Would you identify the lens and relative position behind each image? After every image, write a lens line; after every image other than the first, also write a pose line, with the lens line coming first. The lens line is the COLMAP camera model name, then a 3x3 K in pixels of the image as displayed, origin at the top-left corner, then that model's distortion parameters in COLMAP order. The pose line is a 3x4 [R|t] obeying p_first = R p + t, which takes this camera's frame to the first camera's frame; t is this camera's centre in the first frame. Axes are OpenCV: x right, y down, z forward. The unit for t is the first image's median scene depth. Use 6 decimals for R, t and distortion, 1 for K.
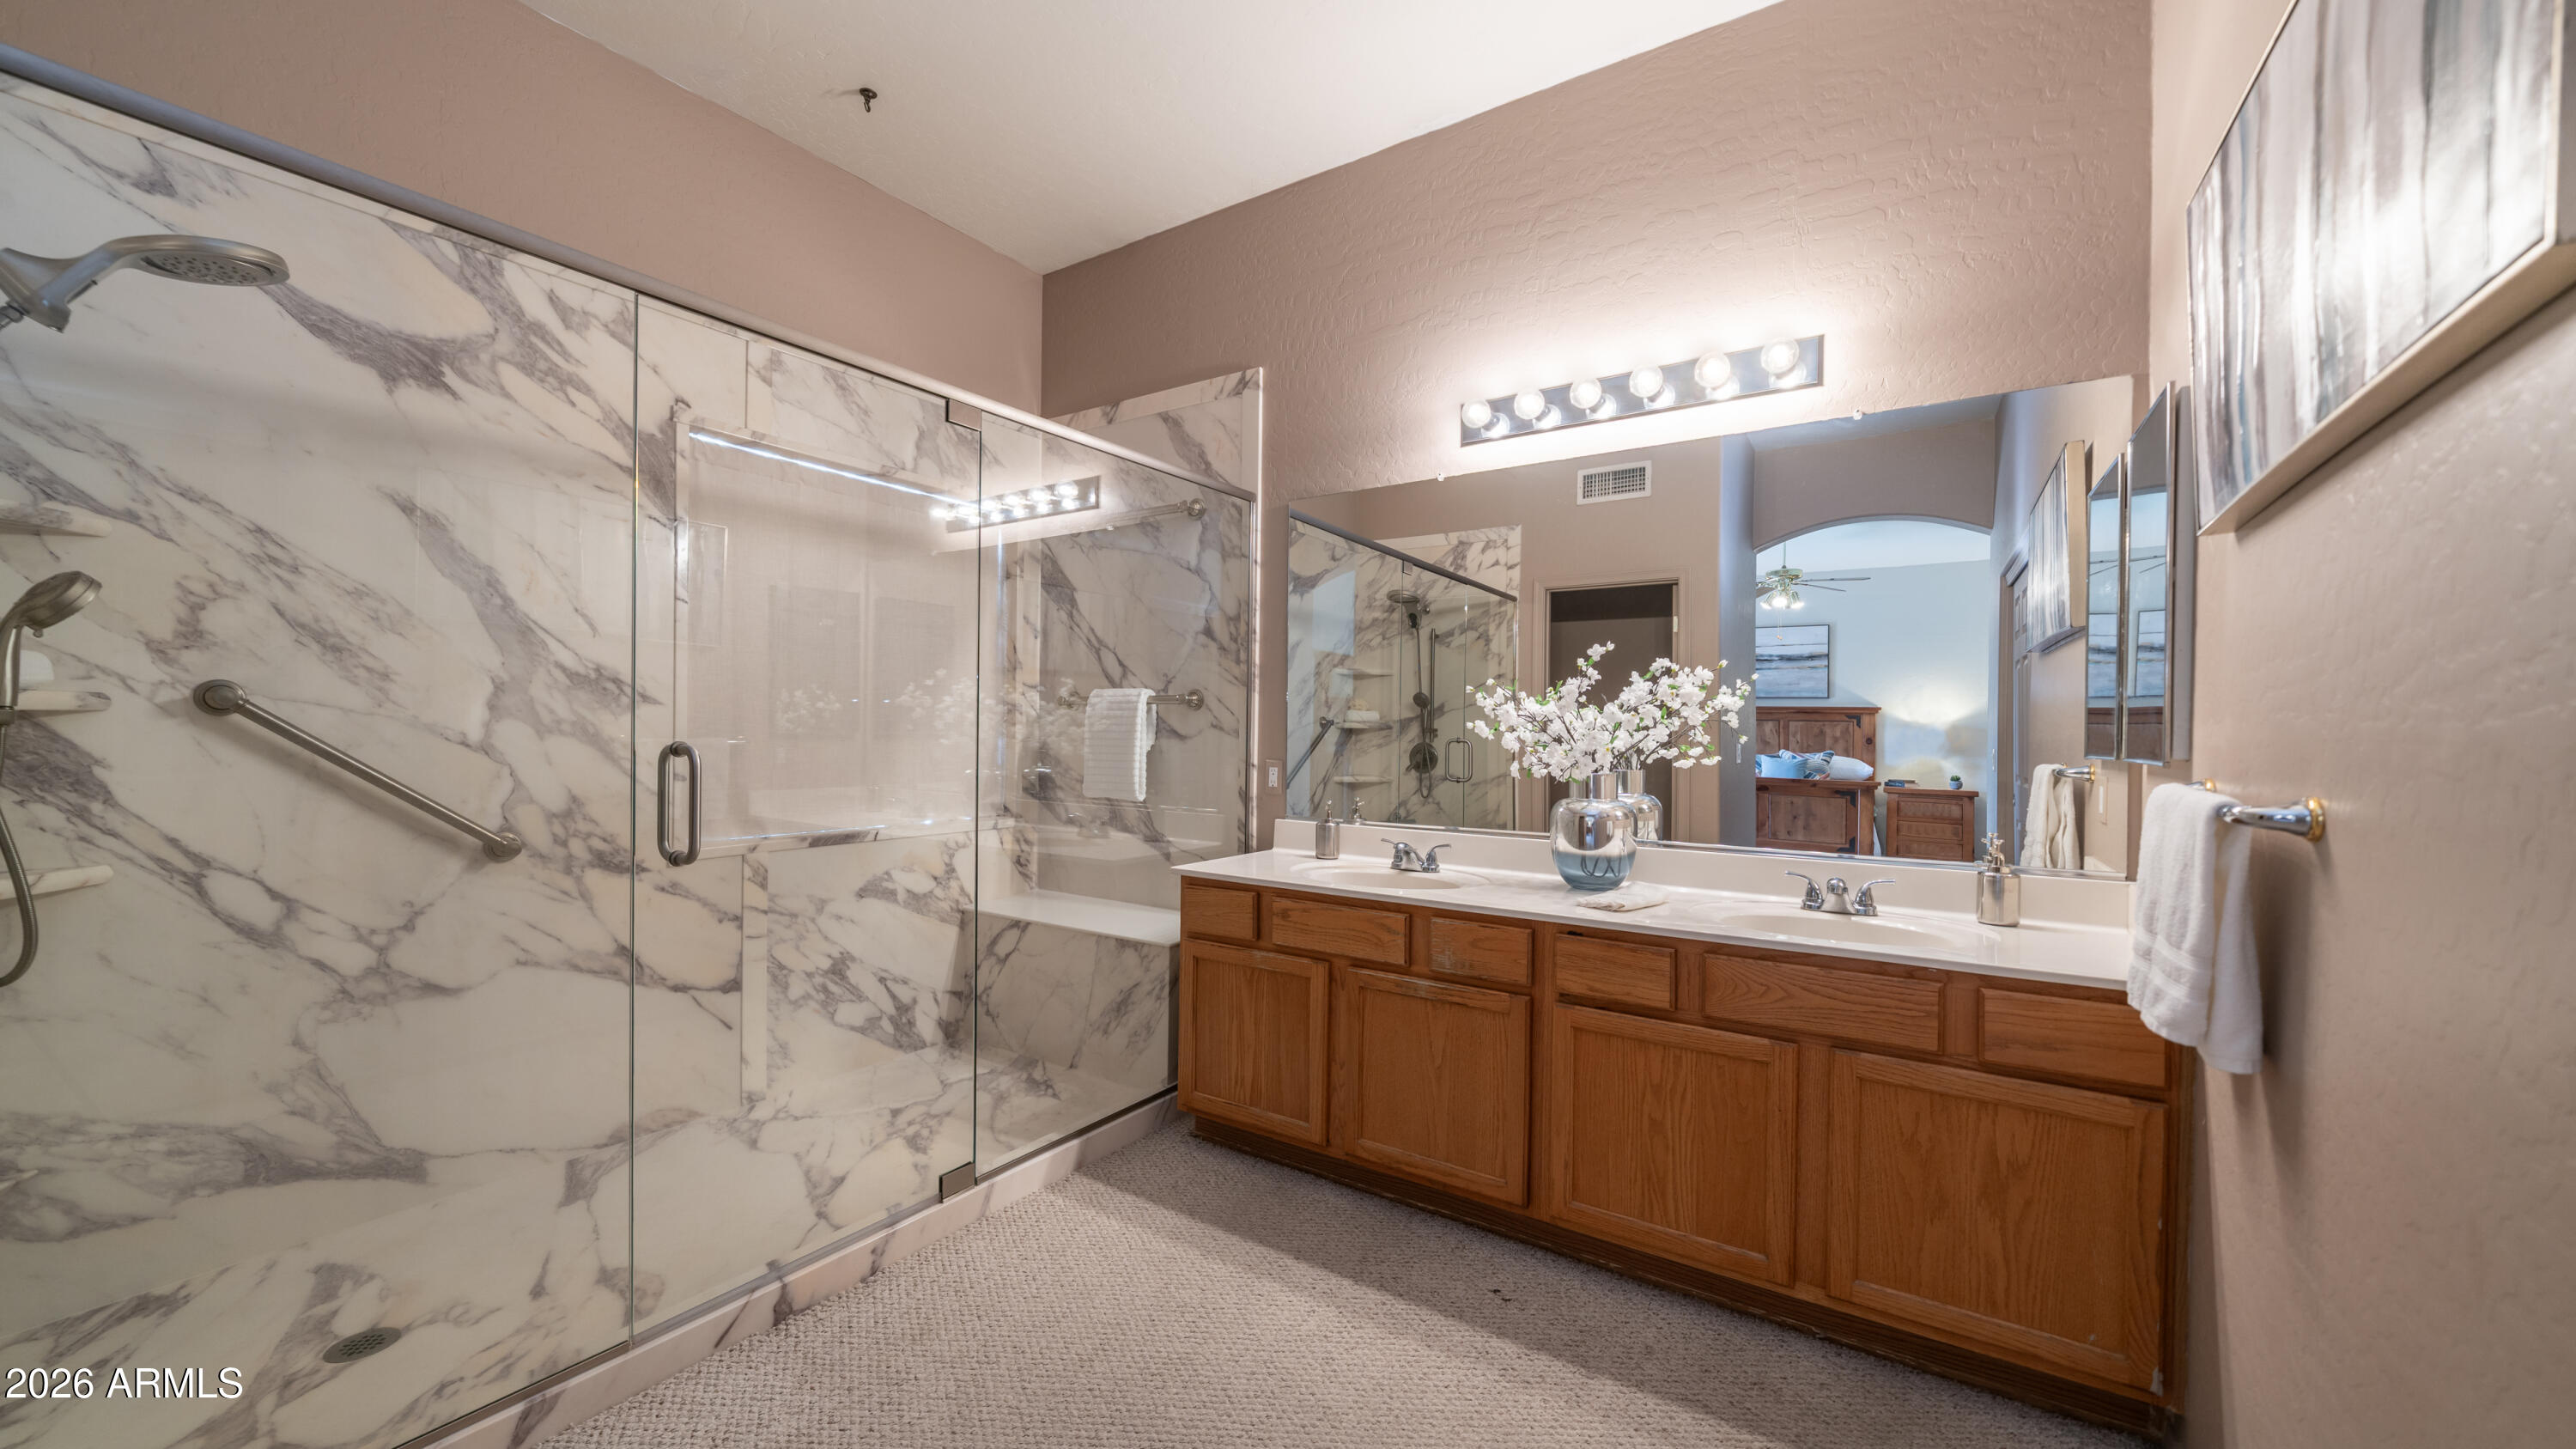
lens RADIAL K [[936.3, 0, 1267.2], [0, 936.3, 733.8], [0, 0, 1]] dist [-0.002160, -0.000154]
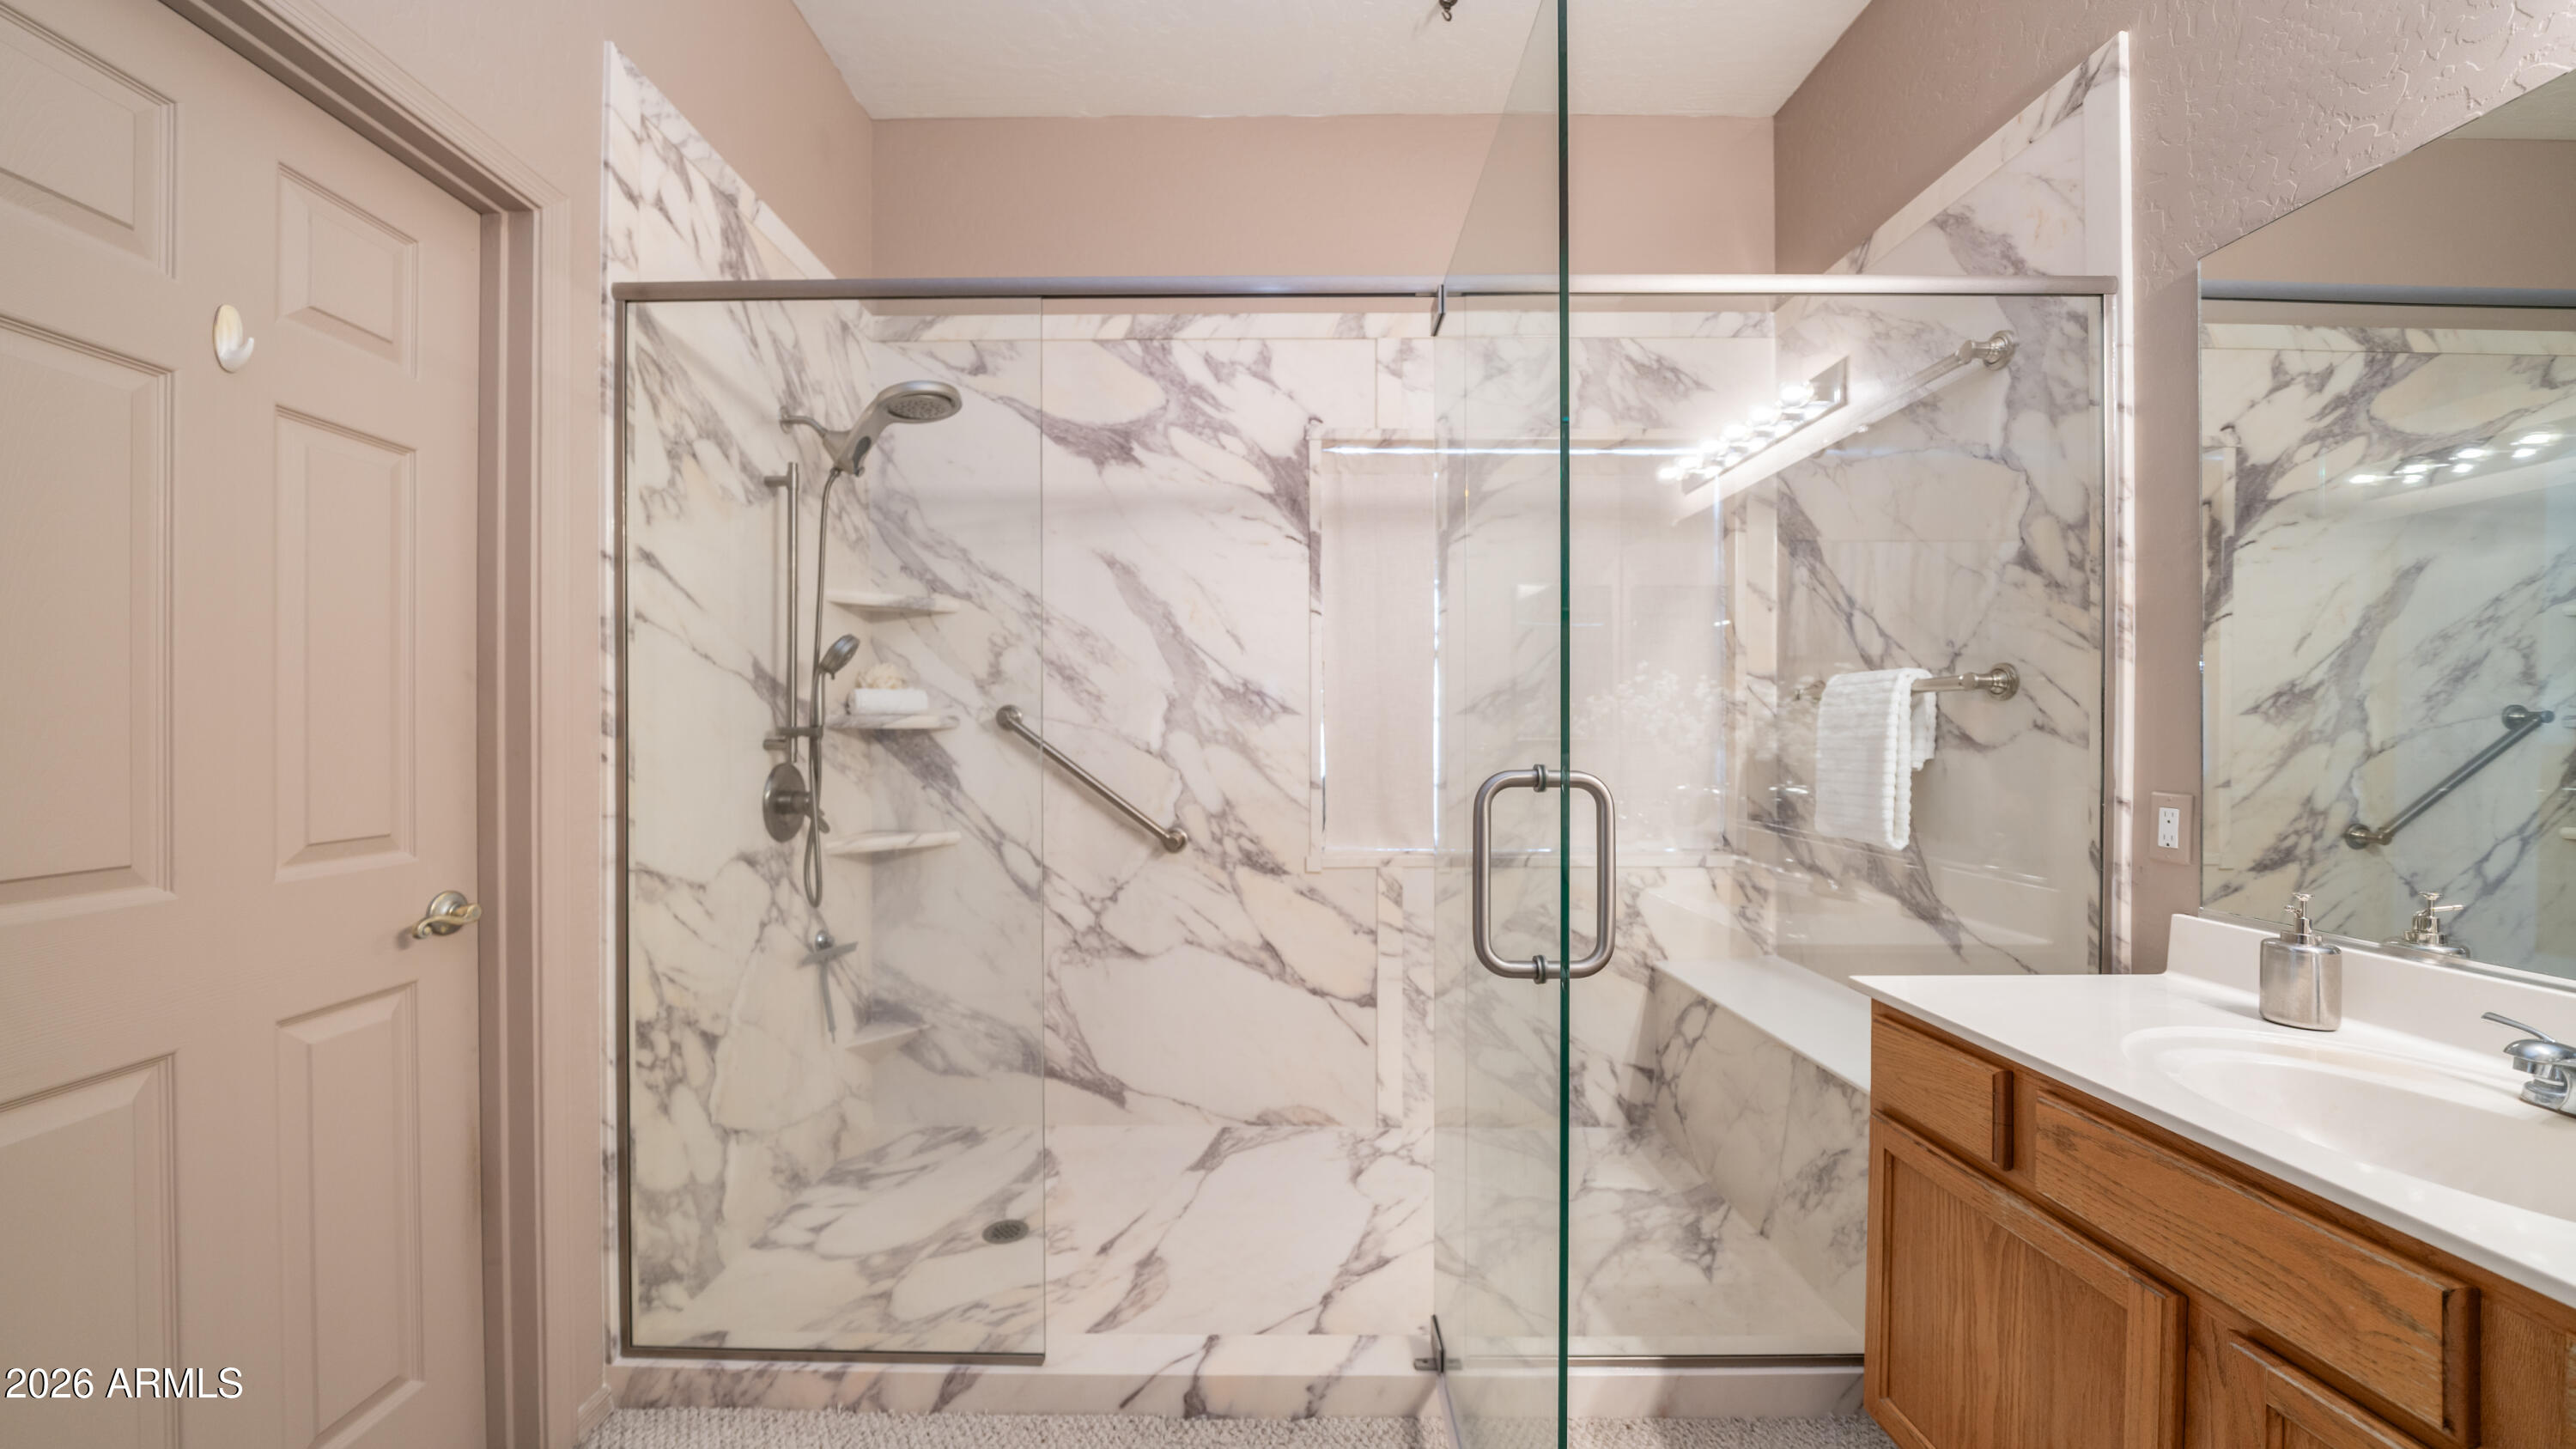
lens RADIAL K [[887.1, 0, 1275.4], [0, 887.1, 730.6], [0, 0, 1]] dist [-0.011229, -0.000185]
pose [[0.564038, -0.012645, -0.825652, 0.145685], [0.002436, 0.999904, -0.013650, 0.000002], [0.825745, 0.005688, 0.564015, 0.412435]]
